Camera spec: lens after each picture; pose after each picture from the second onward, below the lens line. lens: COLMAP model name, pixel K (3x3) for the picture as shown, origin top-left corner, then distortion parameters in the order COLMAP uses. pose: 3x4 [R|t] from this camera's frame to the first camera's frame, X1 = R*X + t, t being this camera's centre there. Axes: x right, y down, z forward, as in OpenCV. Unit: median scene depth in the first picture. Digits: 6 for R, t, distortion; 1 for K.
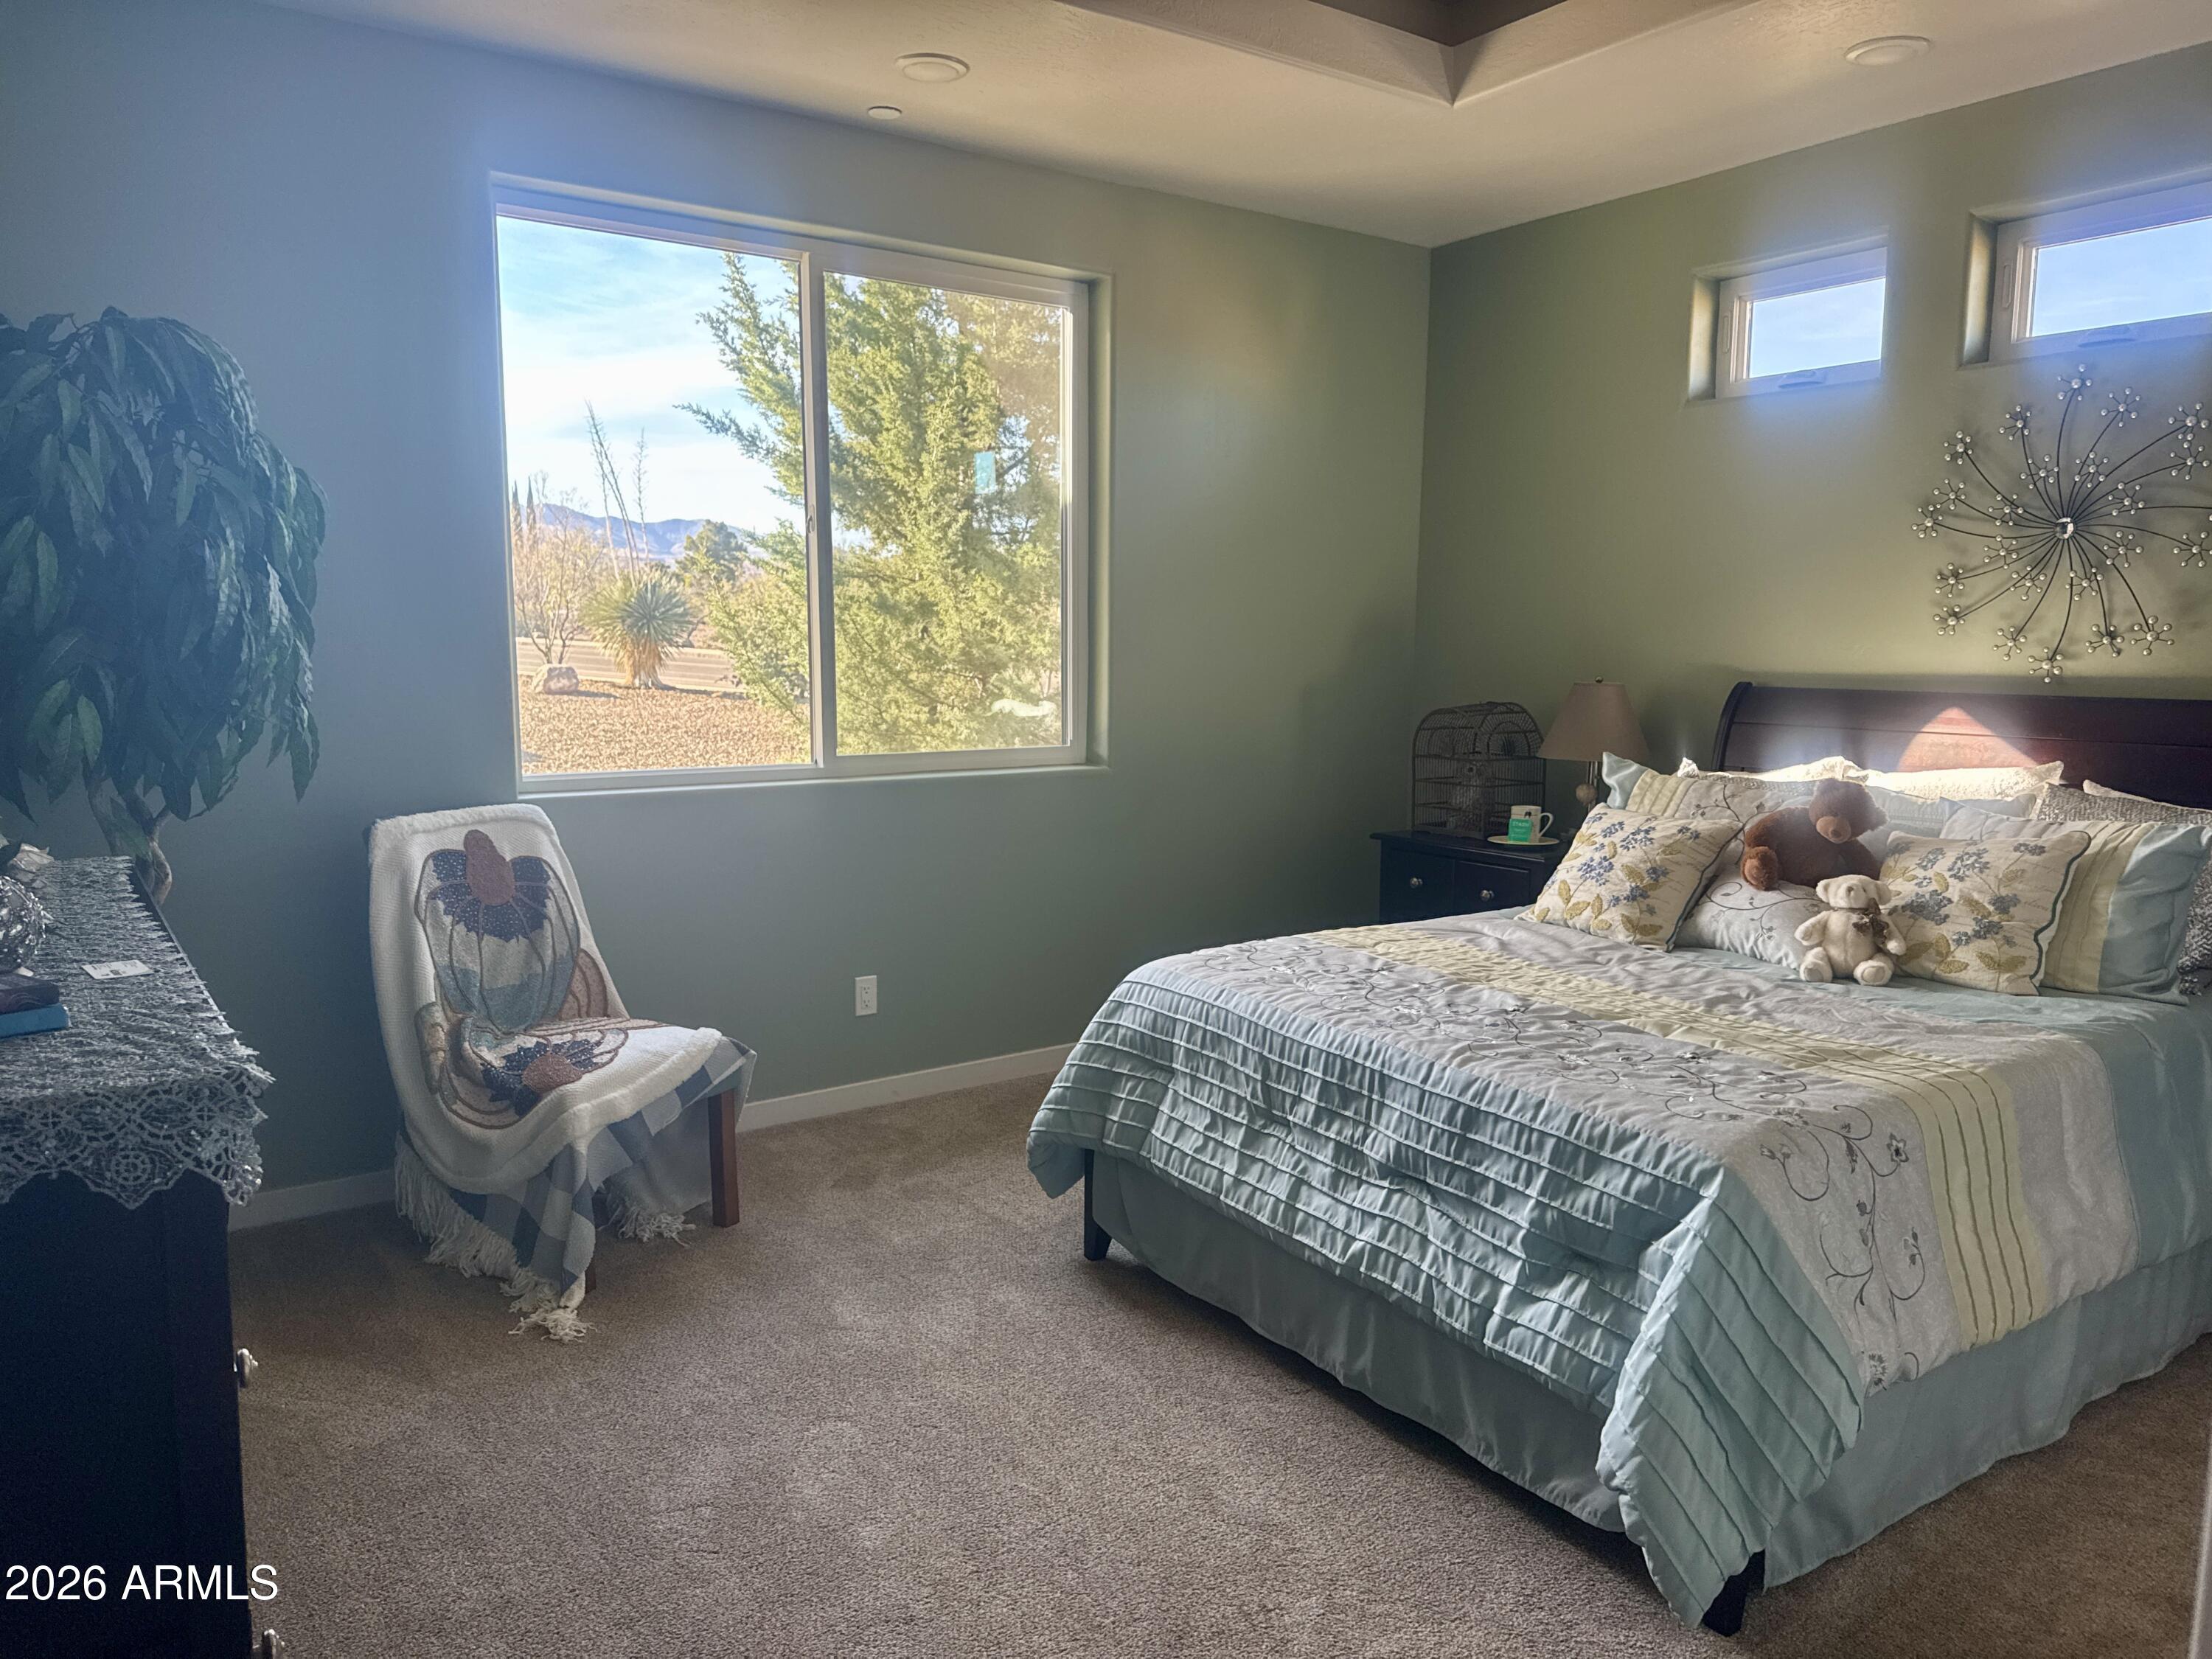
lens RADIAL K [[1548.4, 0, 1122.0], [0, 1548.4, 828.1], [0, 0, 1]] dist [0.112499, -0.131938]
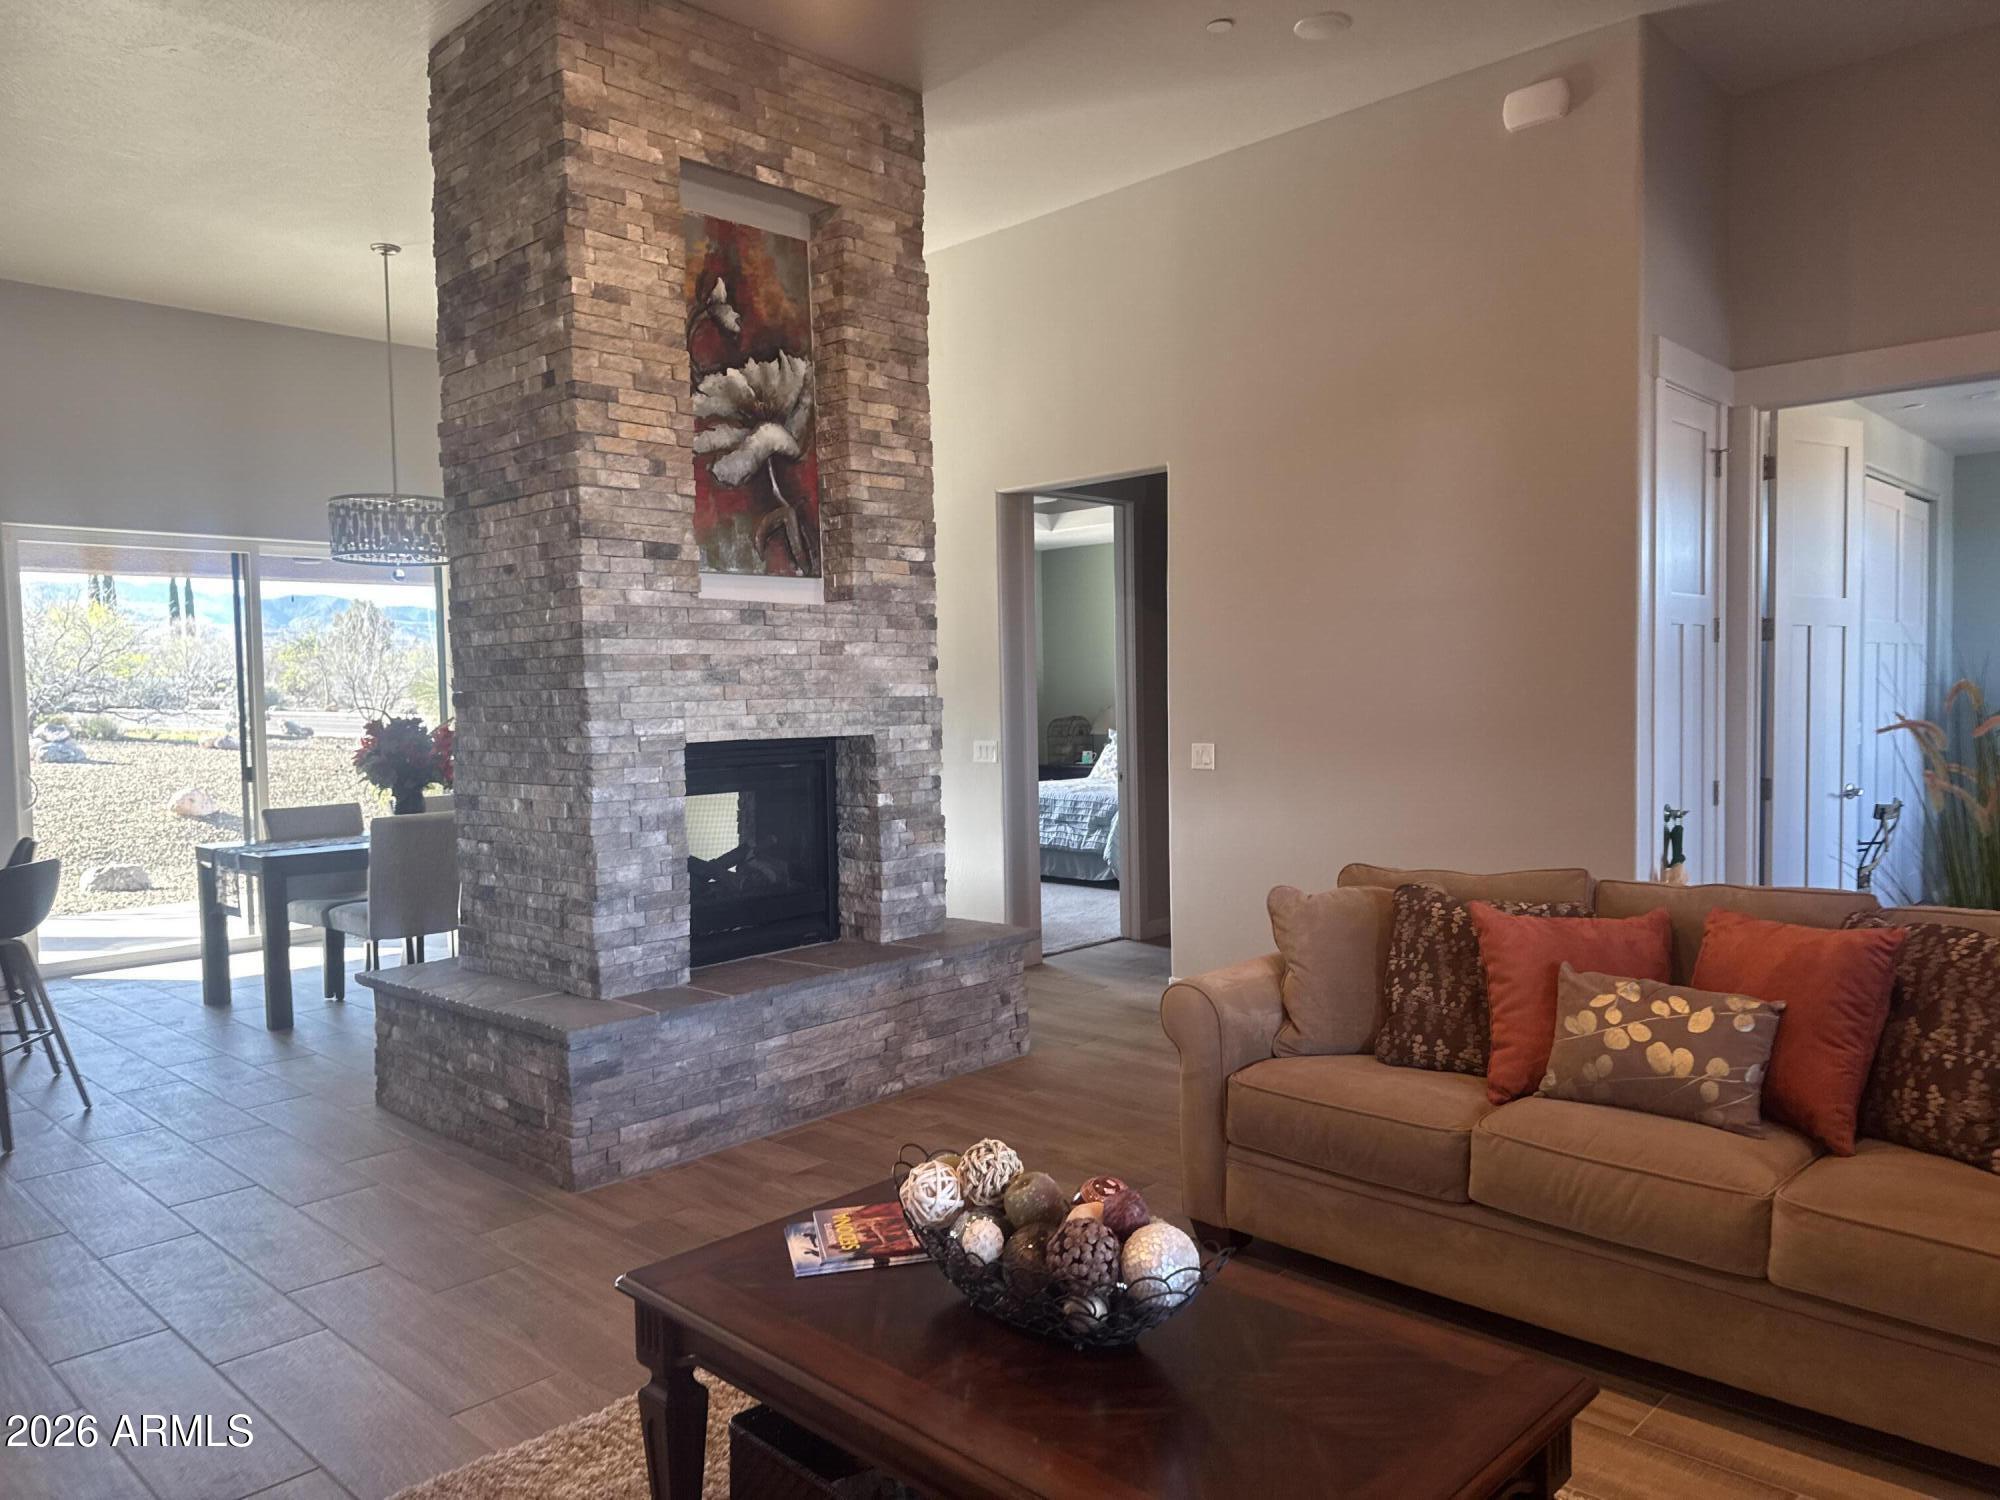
lens RADIAL K [[1400.0, 0, 1014.5], [0, 1400.0, 748.7], [0, 0, 1]] dist [0.112499, -0.131938]
pose [[0.980638, -0.033023, 0.193027, -0.680199], [0.049104, 0.995654, -0.079128, 0.326841], [-0.189575, 0.087074, 0.977998, -2.750404]]
